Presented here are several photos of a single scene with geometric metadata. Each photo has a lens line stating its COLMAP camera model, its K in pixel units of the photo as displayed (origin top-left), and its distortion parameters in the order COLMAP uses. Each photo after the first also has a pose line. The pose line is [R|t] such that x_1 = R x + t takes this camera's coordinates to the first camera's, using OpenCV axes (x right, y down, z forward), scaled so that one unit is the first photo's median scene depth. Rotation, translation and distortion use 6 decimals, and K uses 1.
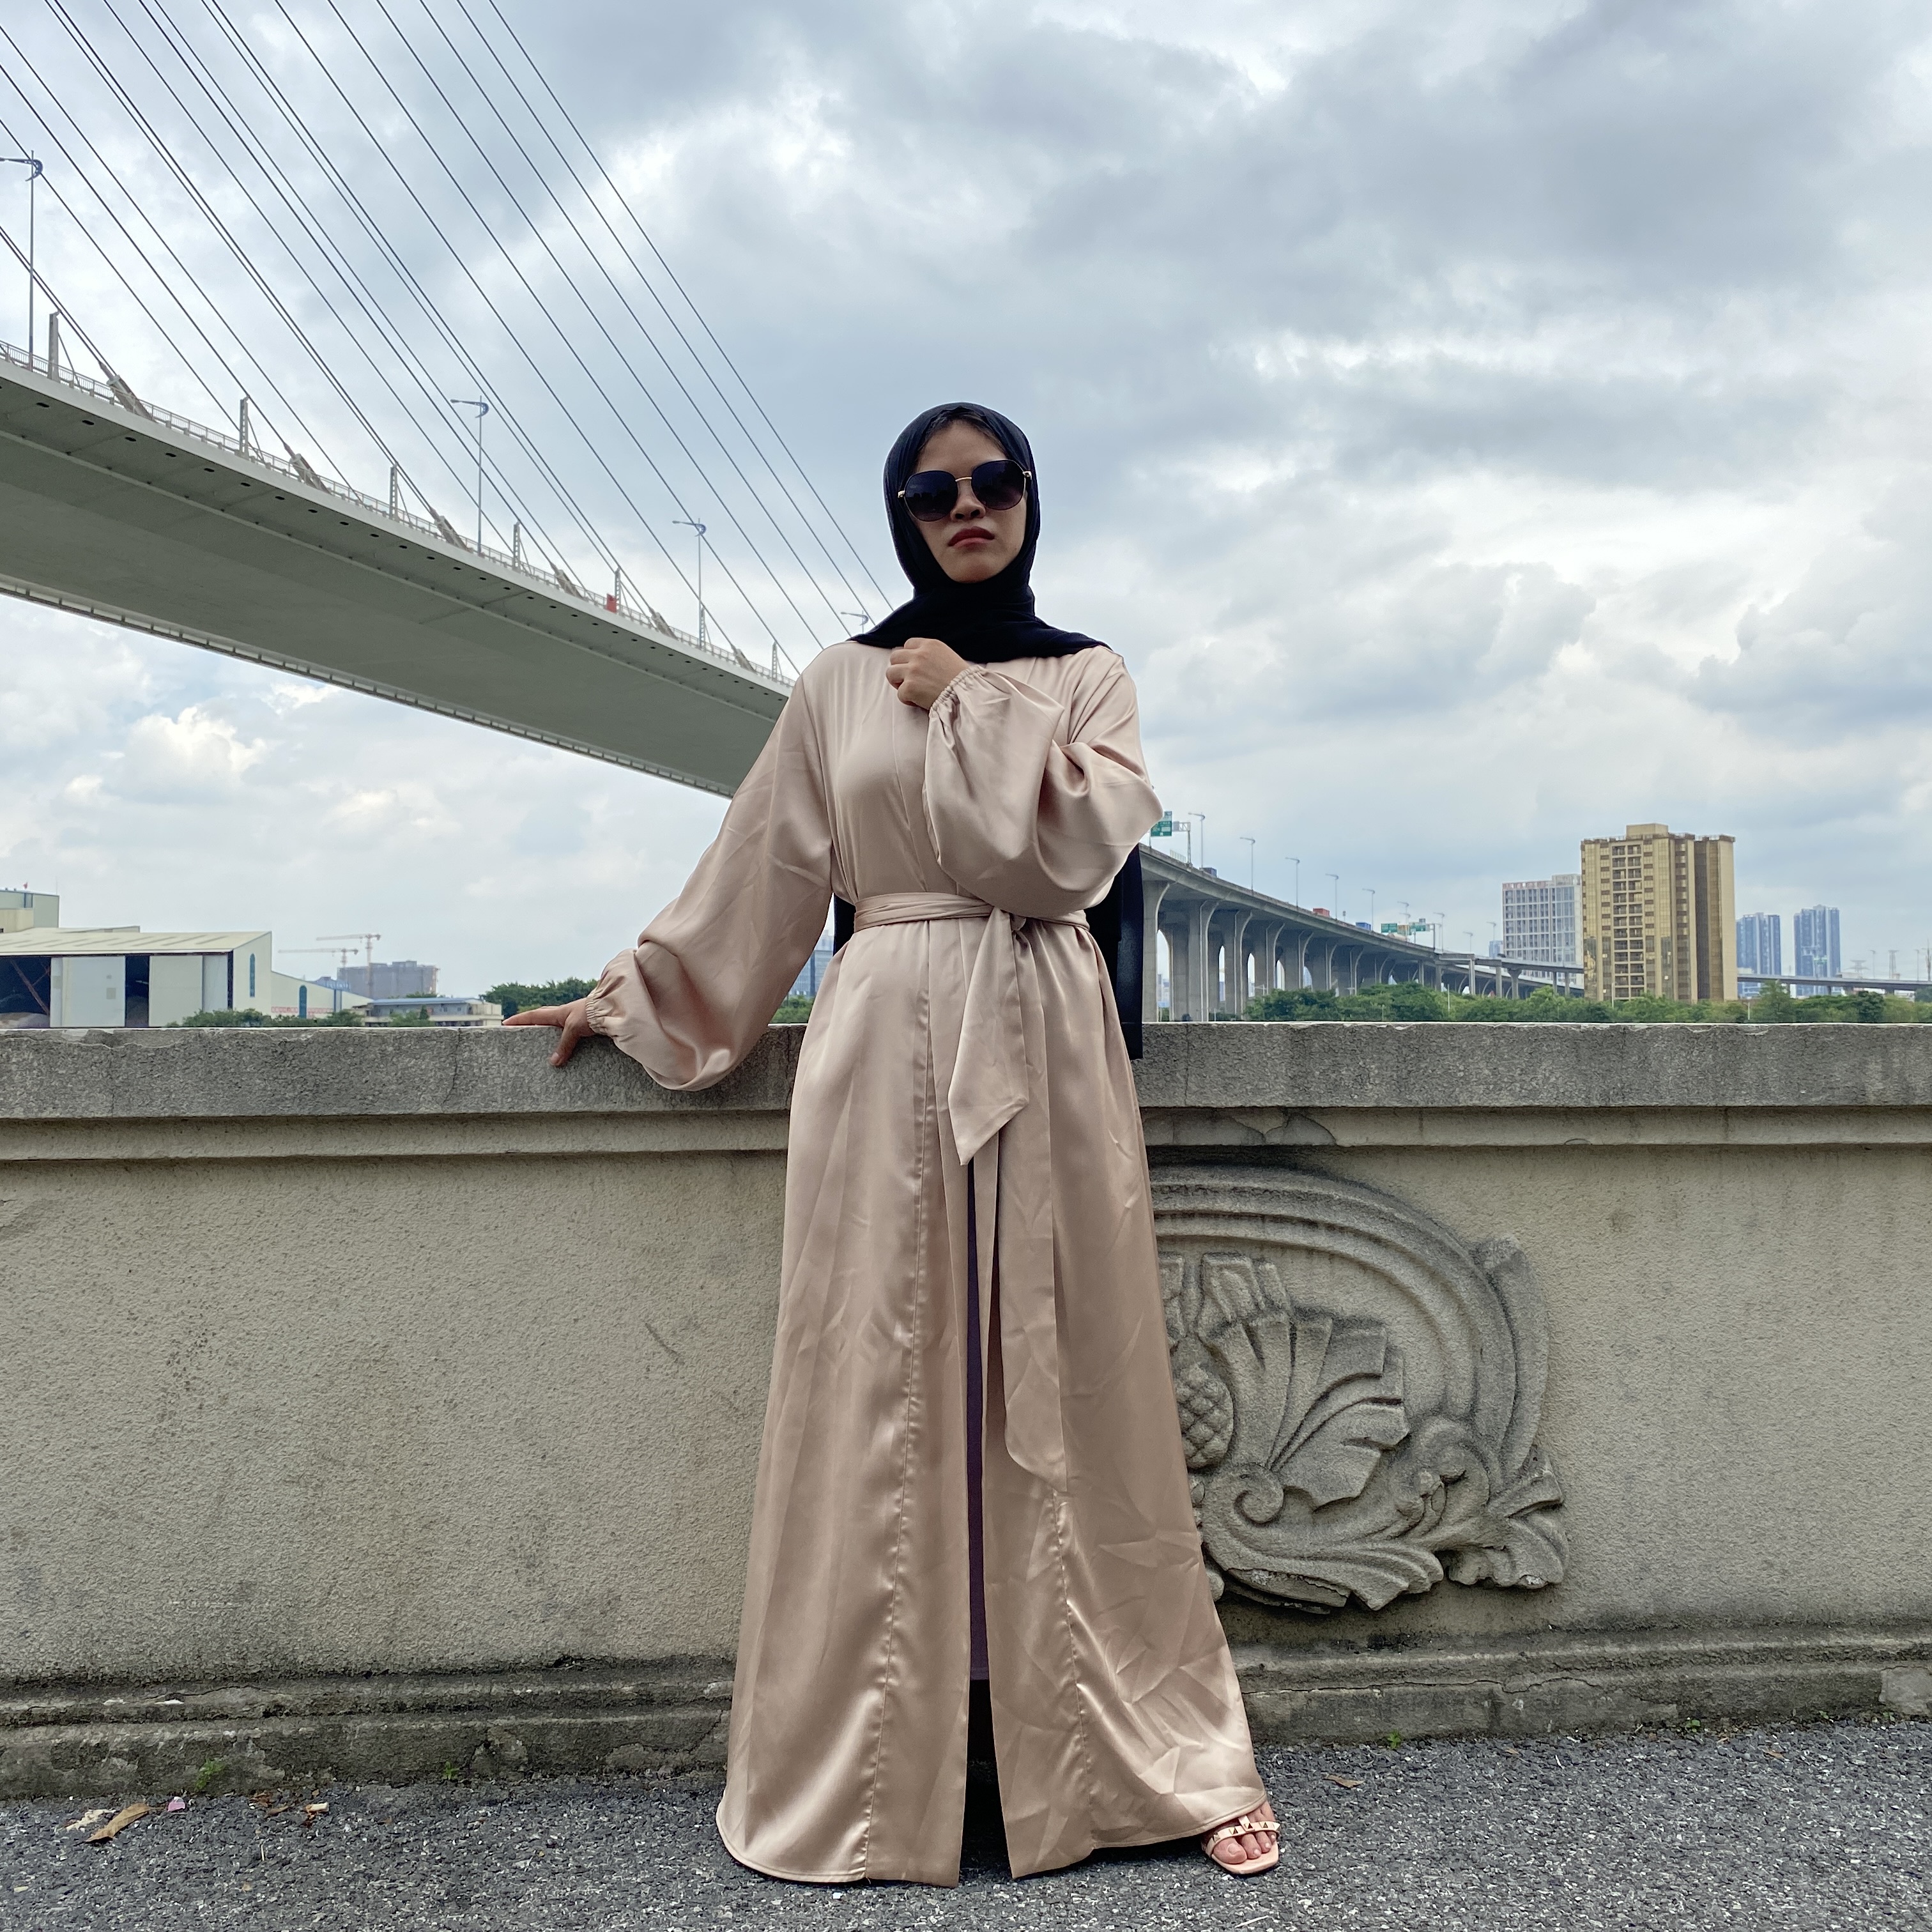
lens RADIAL K [[2056.1, 0, 961.1], [0, 2056.1, 960.1], [0, 0, 1]] dist [-0.000520, 0.000000]
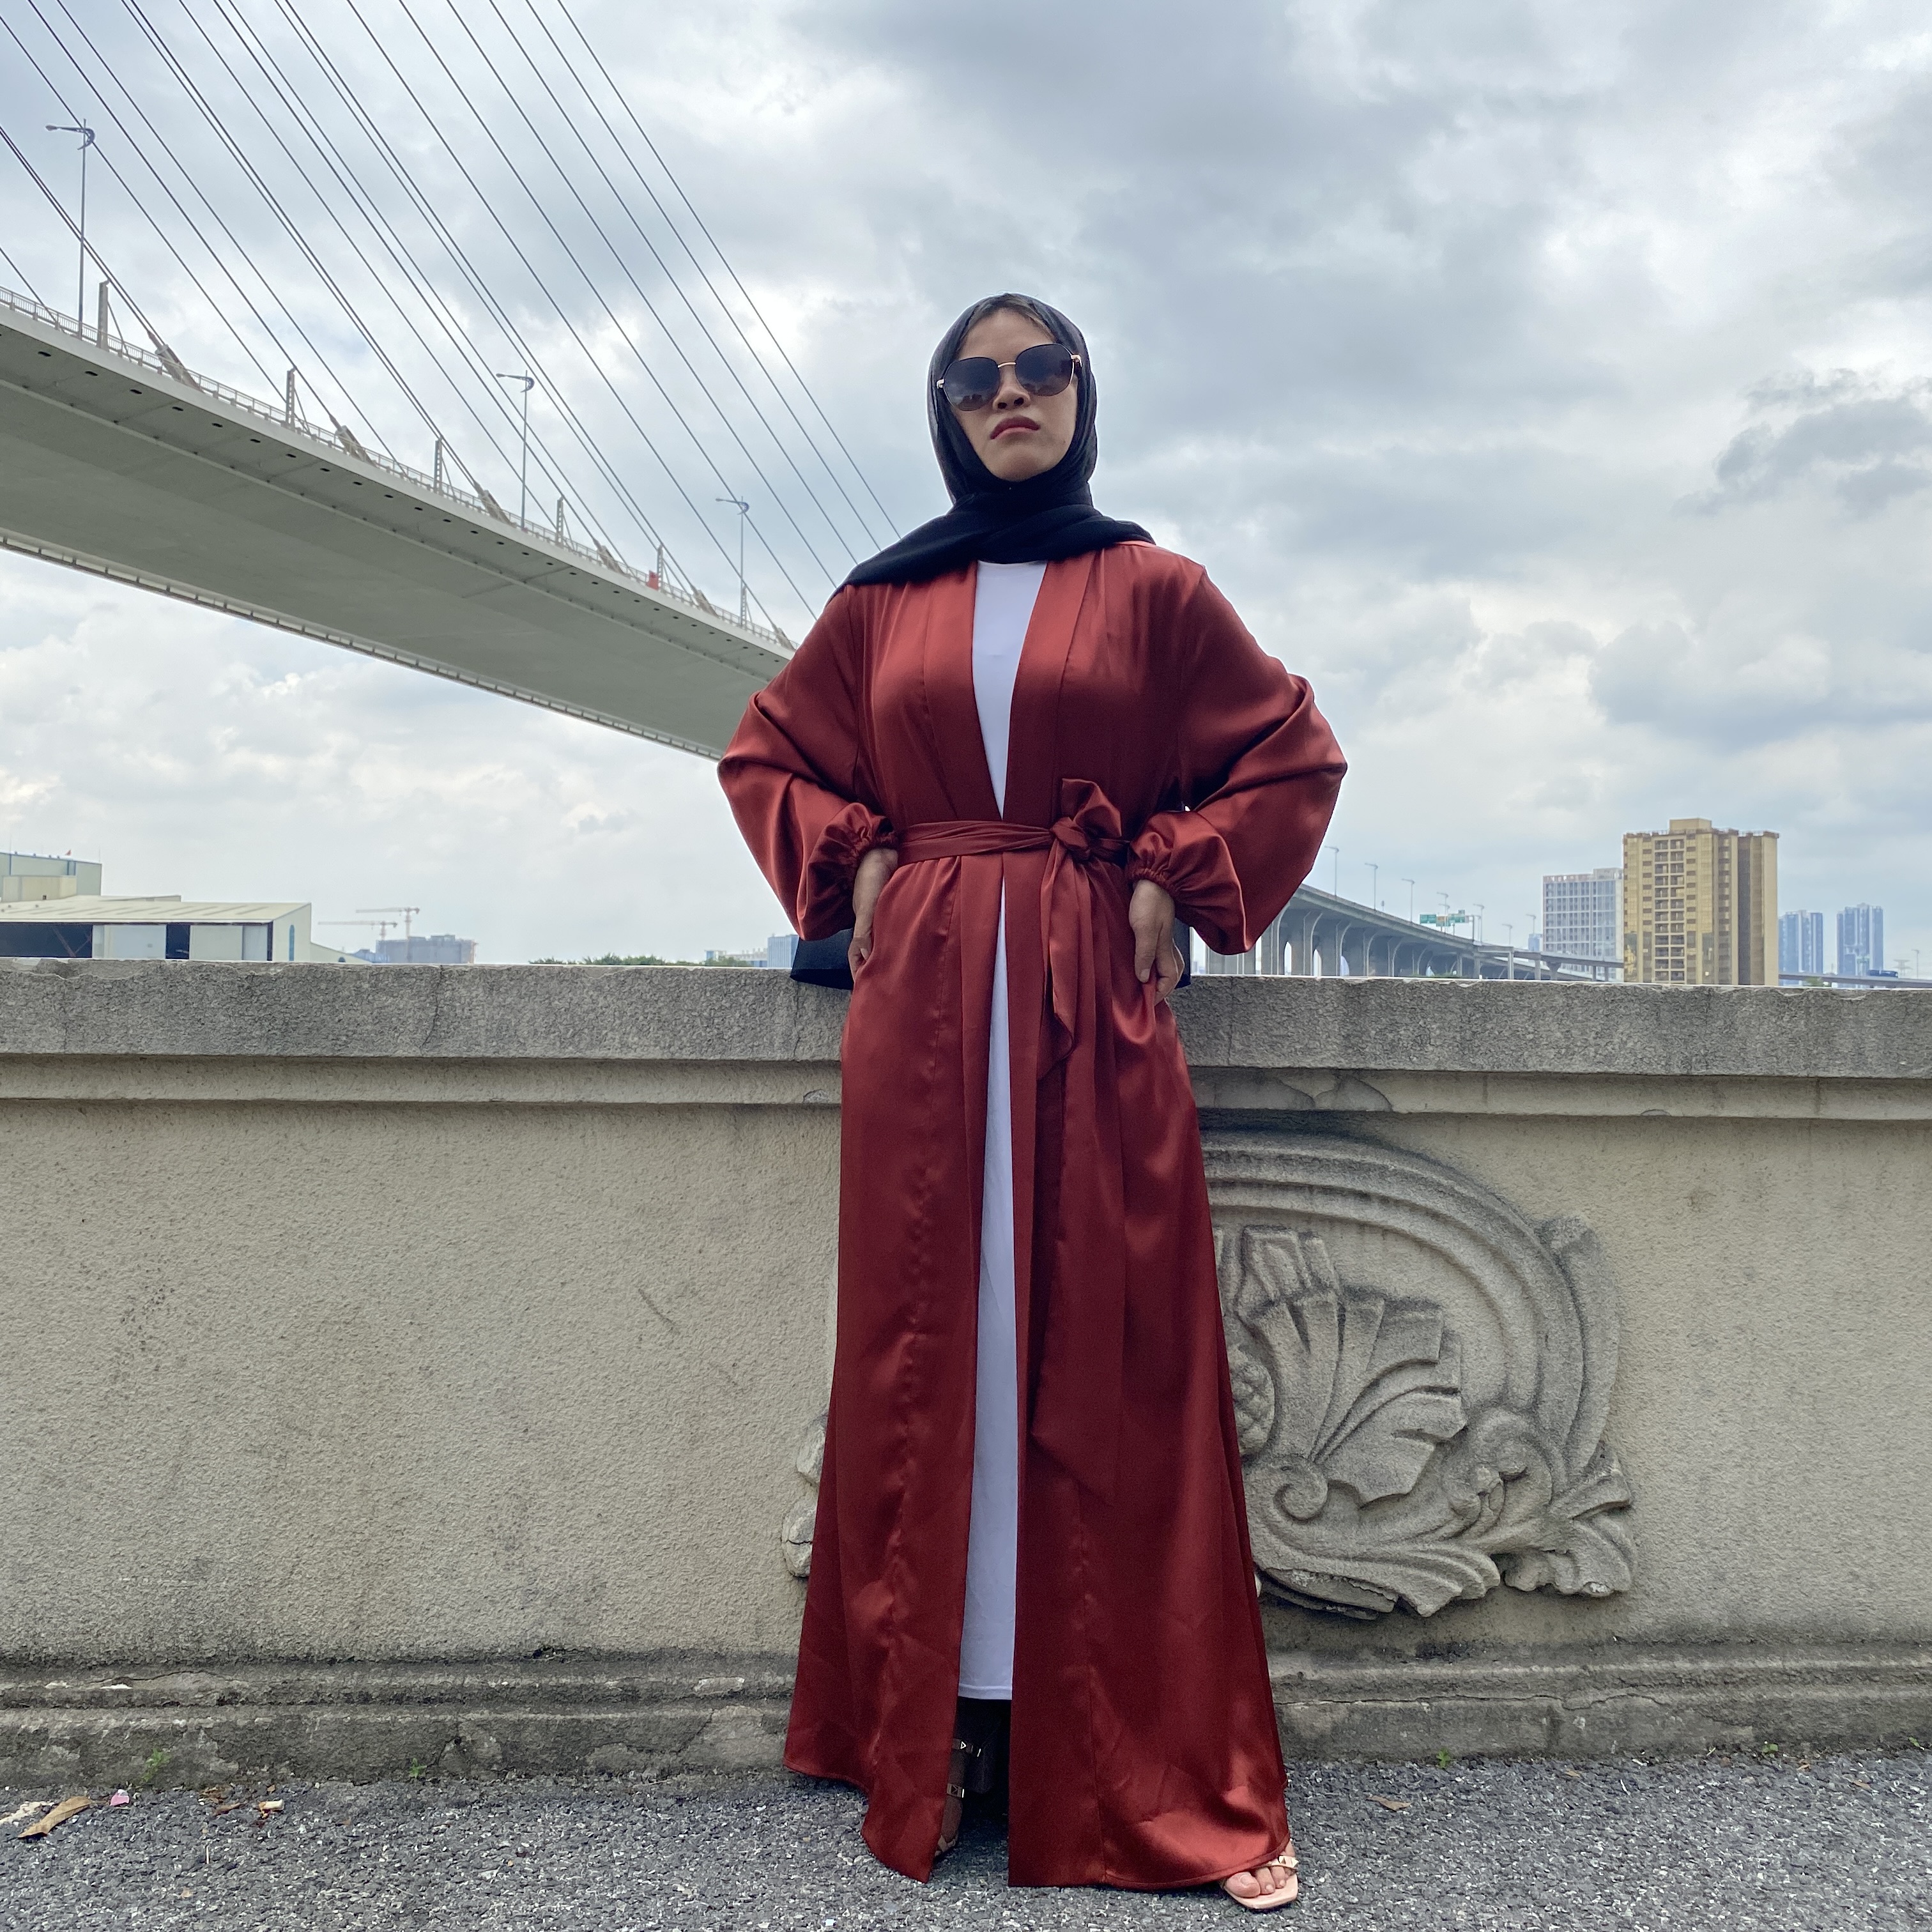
lens RADIAL K [[2056.1, 0, 961.5], [0, 2056.1, 959.8], [0, 0, 1]] dist [-0.000520, 0.000000]
pose [[0.999693, 0.017689, -0.017324, 0.004743], [-0.017553, 0.999814, 0.007945, 0.018594], [0.017461, -0.007638, 0.999818, 0.078537]]
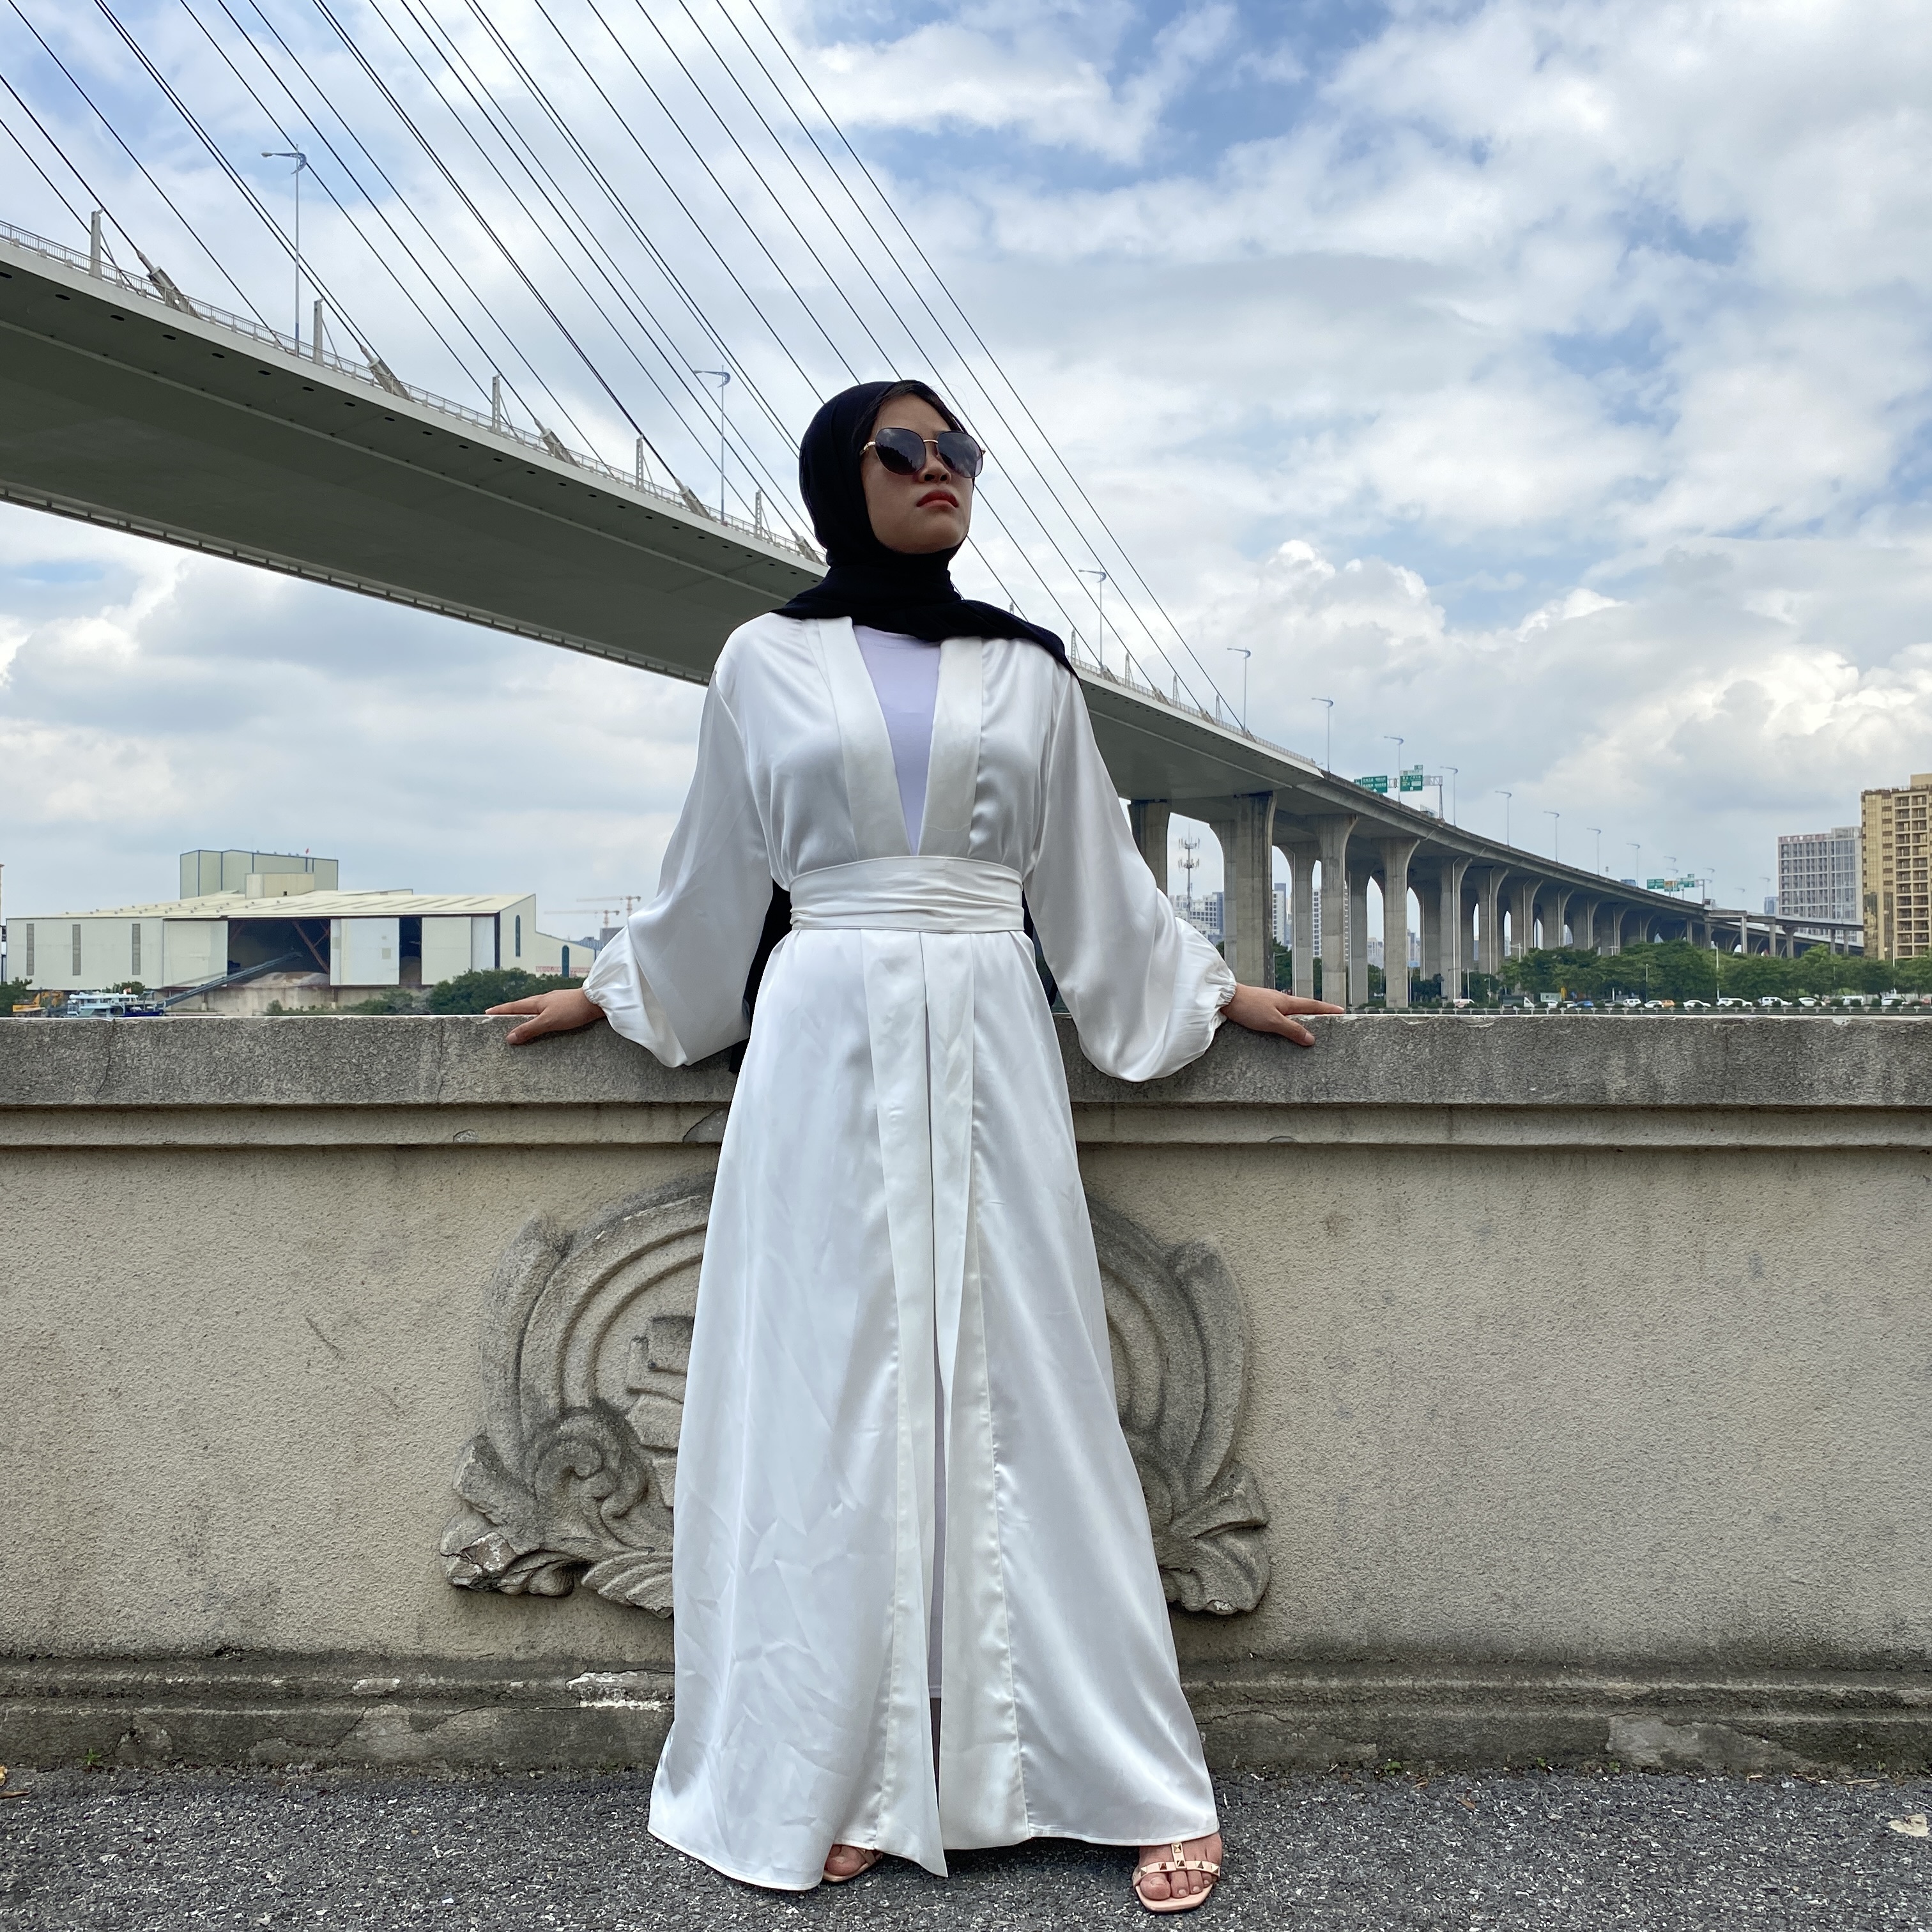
lens RADIAL K [[2056.1, 0, 960.1], [0, 2056.1, 952.6], [0, 0, 1]] dist [-0.000520, 0.000000]
pose [[0.992483, -0.001368, -0.122378, 0.274083], [0.003369, 0.999864, 0.016147, -0.013373], [0.122339, -0.016438, 0.992352, 0.055027]]
